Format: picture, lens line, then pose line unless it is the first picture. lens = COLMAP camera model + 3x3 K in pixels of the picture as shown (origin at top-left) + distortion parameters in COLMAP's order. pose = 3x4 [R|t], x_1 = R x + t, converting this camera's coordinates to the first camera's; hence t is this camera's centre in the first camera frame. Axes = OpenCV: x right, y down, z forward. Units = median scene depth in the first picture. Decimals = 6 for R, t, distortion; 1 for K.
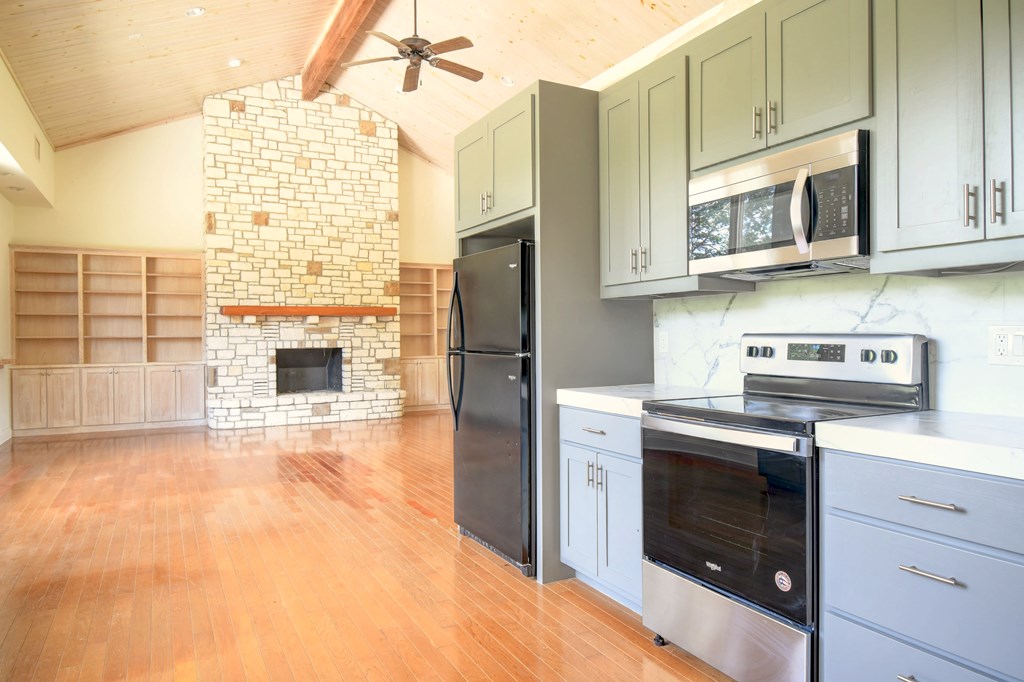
lens RADIAL K [[473.2, 0, 508.5], [0, 473.2, 336.0], [0, 0, 1]] dist [0.025778, -0.023115]
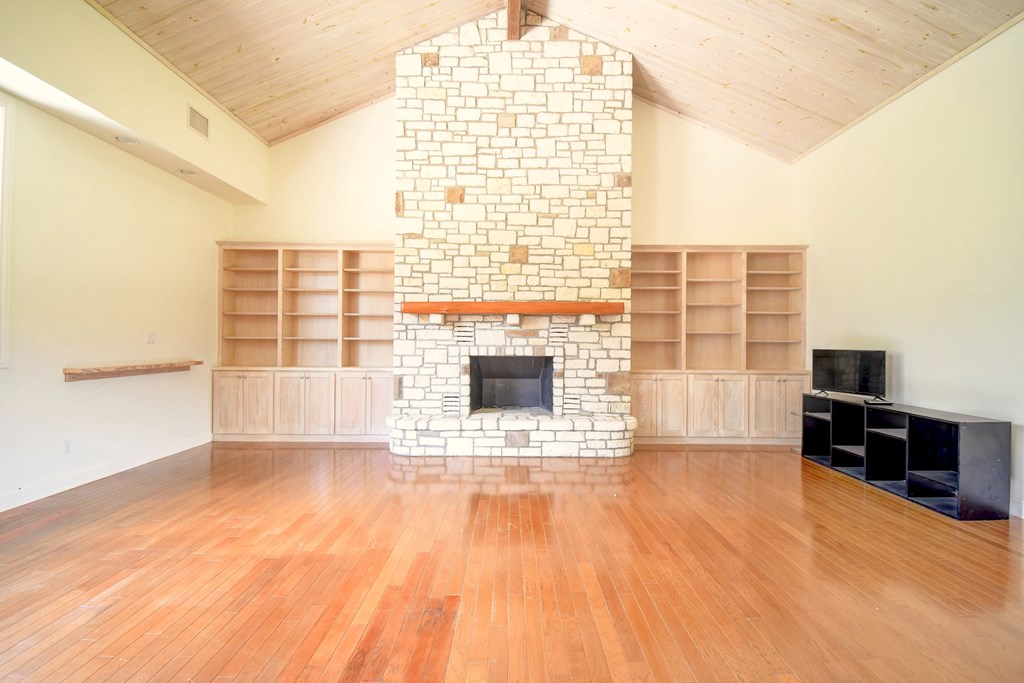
lens RADIAL K [[473.2, 0, 508.5], [0, 473.2, 336.5], [0, 0, 1]] dist [0.025778, -0.023115]
pose [[0.867781, 0.010867, -0.496828, -0.035873], [-0.016068, 0.999852, -0.006196, -0.001852], [0.496687, 0.013359, 0.867827, 0.335914]]
